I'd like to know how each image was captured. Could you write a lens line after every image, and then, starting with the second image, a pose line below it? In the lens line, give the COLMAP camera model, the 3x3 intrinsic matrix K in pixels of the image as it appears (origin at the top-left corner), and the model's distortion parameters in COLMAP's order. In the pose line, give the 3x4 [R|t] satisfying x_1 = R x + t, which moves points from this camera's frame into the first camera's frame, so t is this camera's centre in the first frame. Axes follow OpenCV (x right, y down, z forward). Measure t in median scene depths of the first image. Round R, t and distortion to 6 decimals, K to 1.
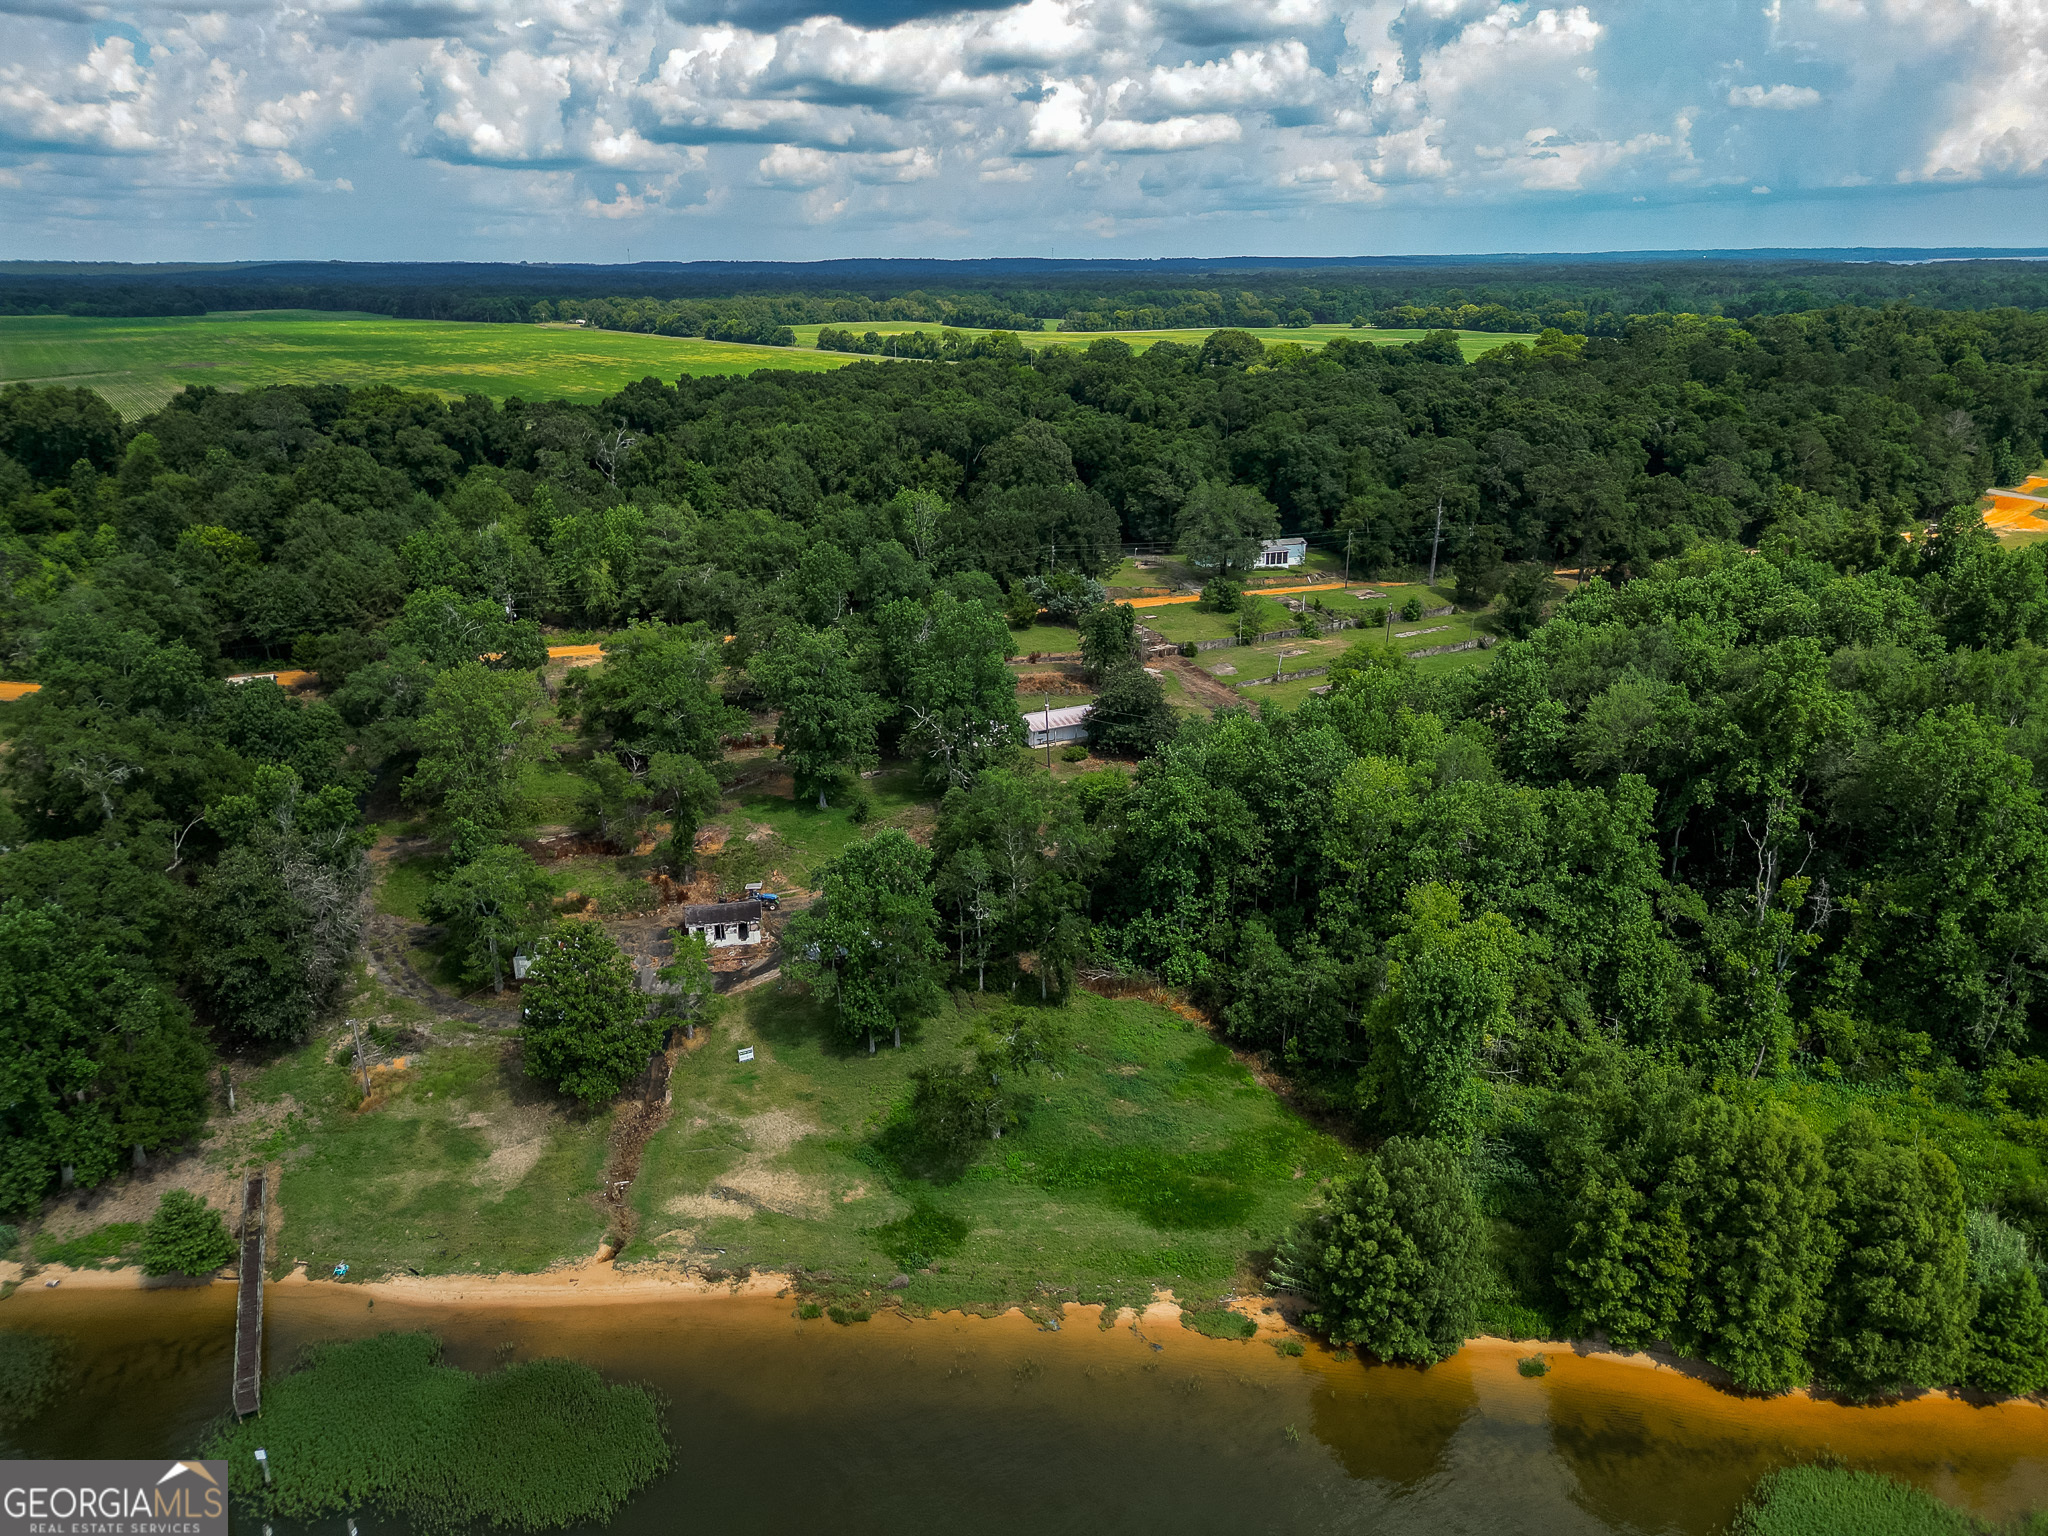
lens RADIAL K [[1434.6, 0, 1018.2], [0, 1434.6, 764.7], [0, 0, 1]] dist [0.057560, -0.052346]
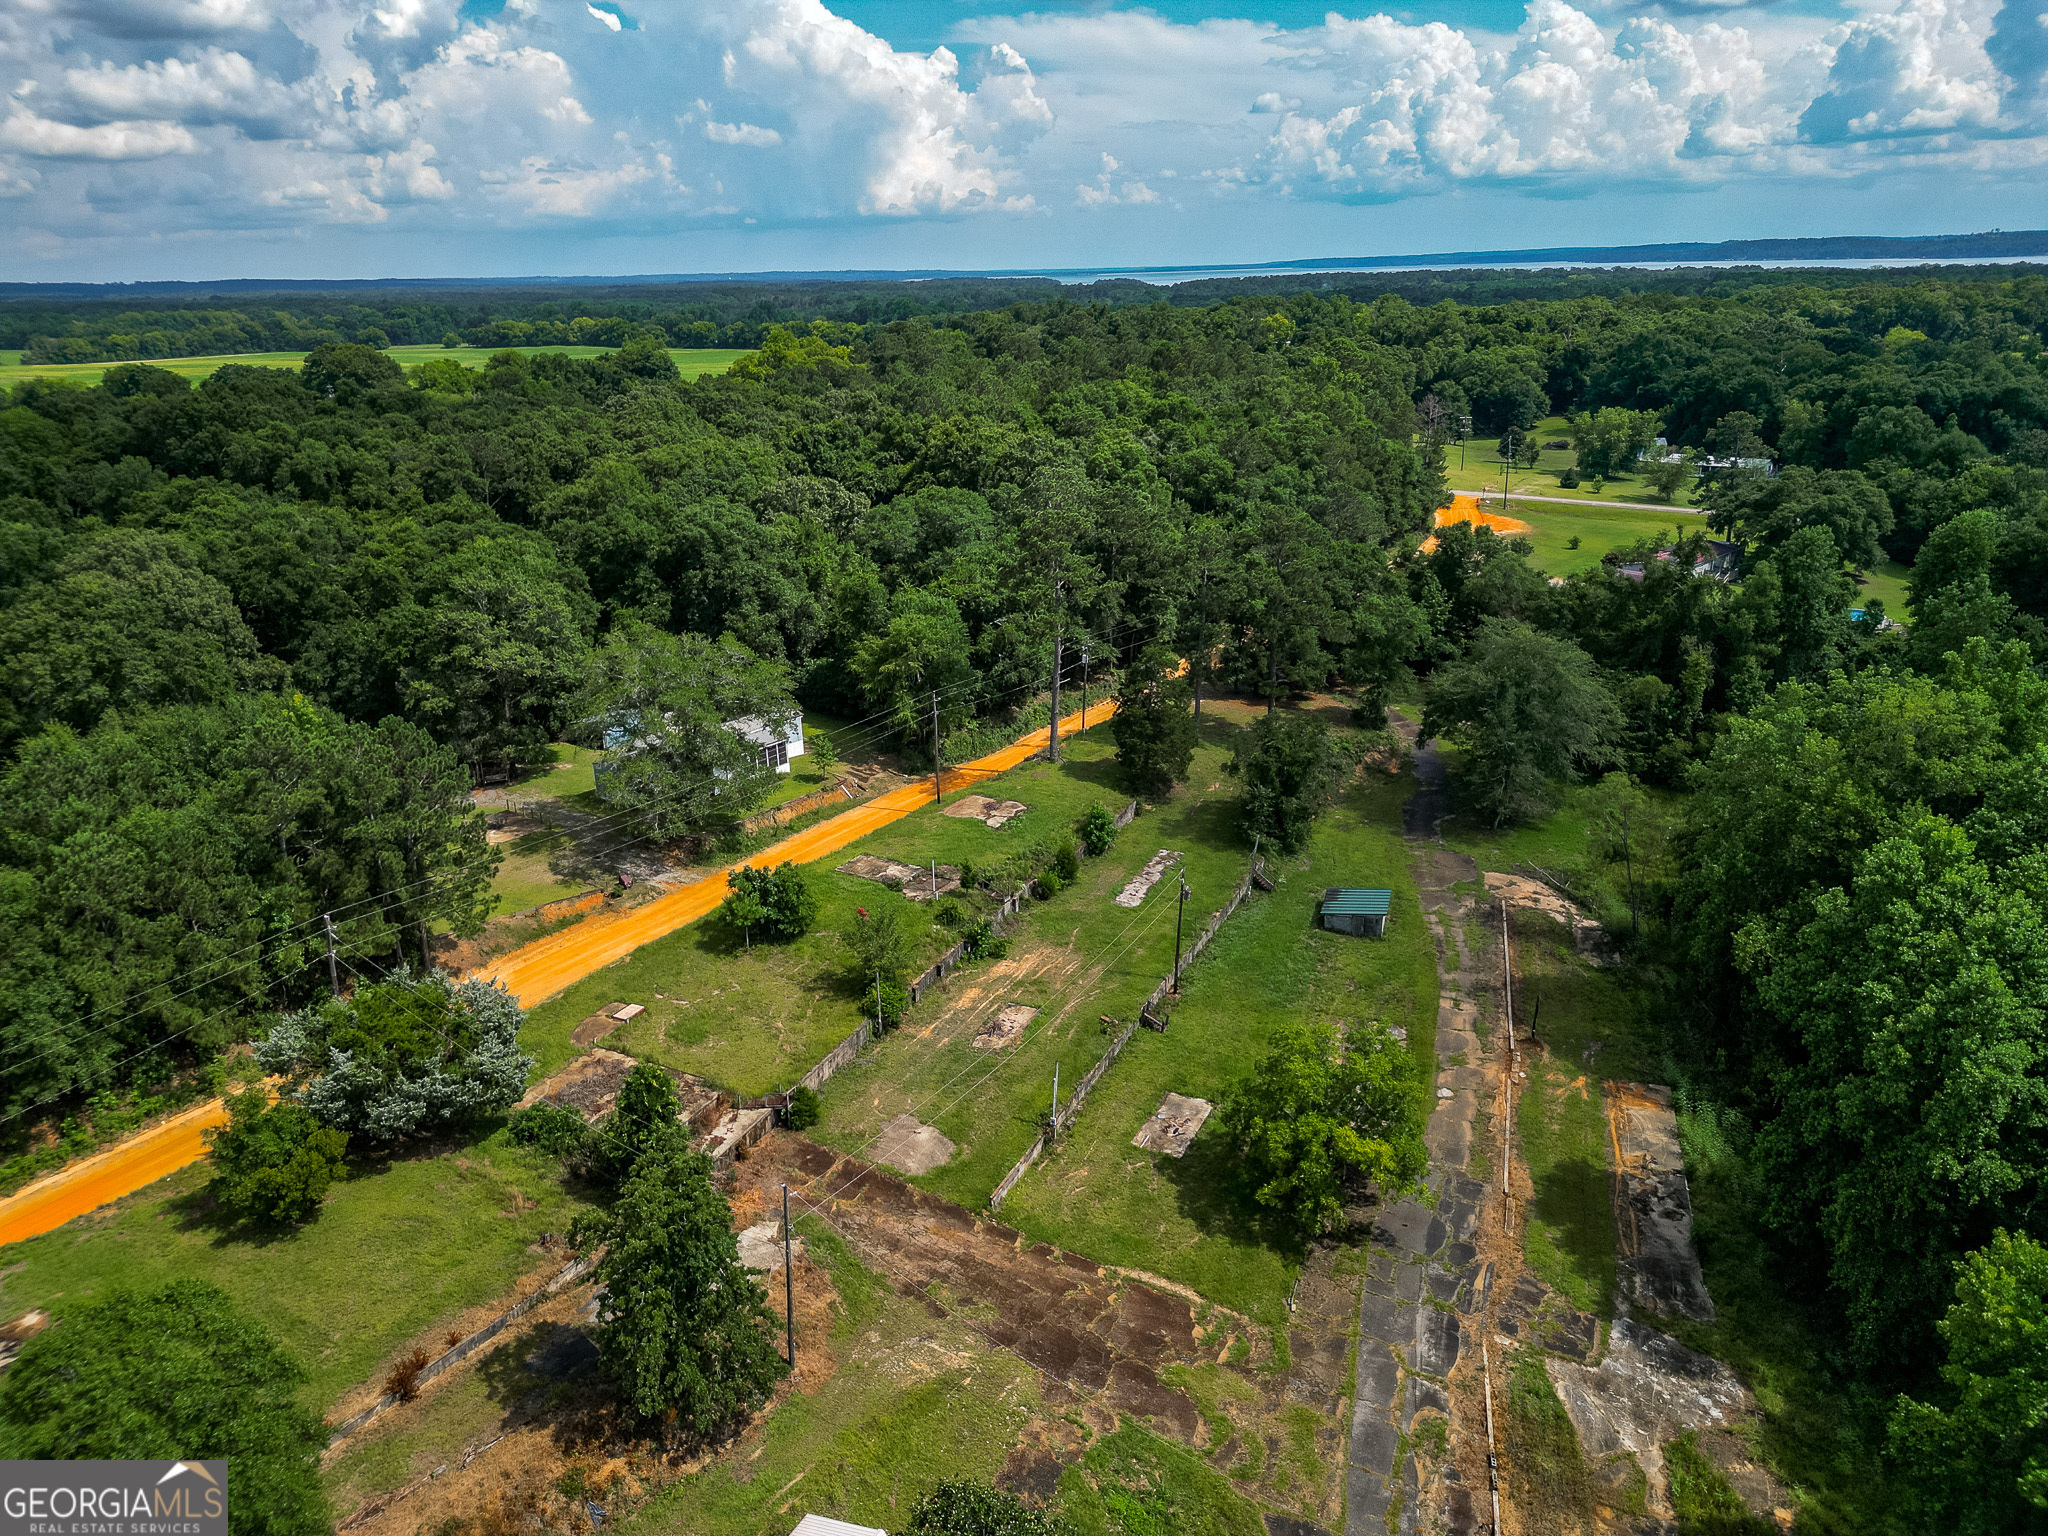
lens RADIAL K [[1434.6, 0, 1035.5], [0, 1434.6, 760.4], [0, 0, 1]] dist [0.057560, -0.052346]
pose [[0.810528, -0.197075, 0.551549, -0.036955], [0.206719, 0.977345, 0.045433, -0.285936], [-0.548007, 0.077191, 0.832904, 1.049567]]
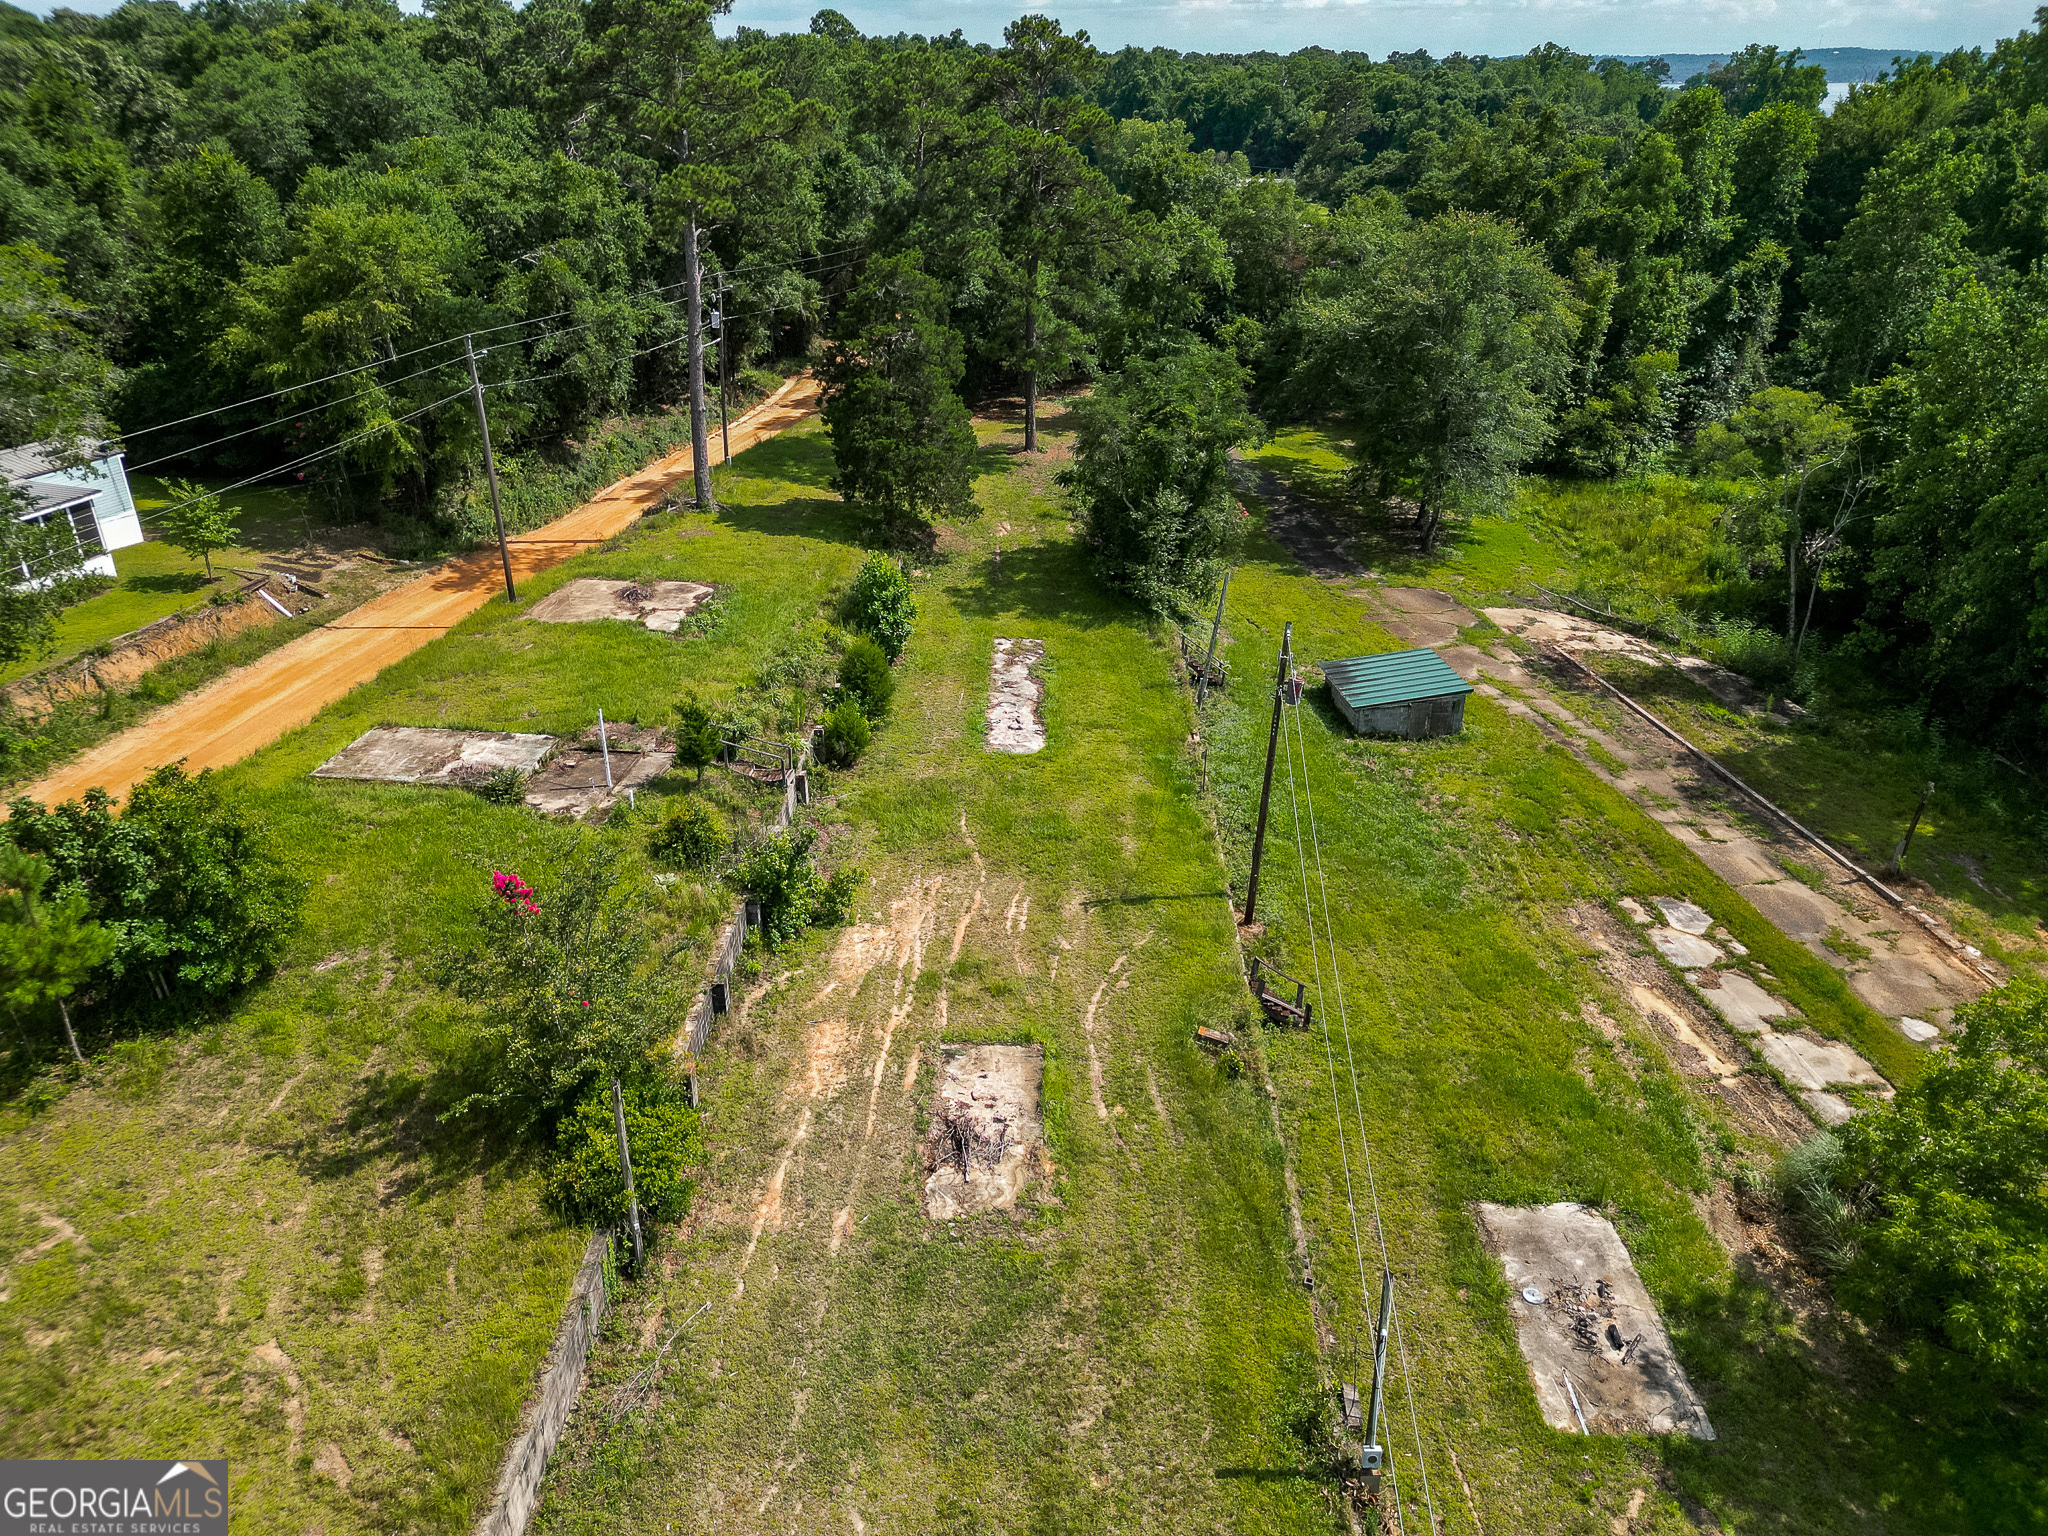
lens RADIAL K [[1434.6, 0, 1038.9], [0, 1434.6, 769.2], [0, 0, 1]] dist [0.057560, -0.052346]
pose [[0.502736, -0.366212, 0.783036, 0.147997], [0.284830, 0.925422, 0.249933, -0.245173], [-0.816167, 0.097382, 0.569551, 1.501911]]
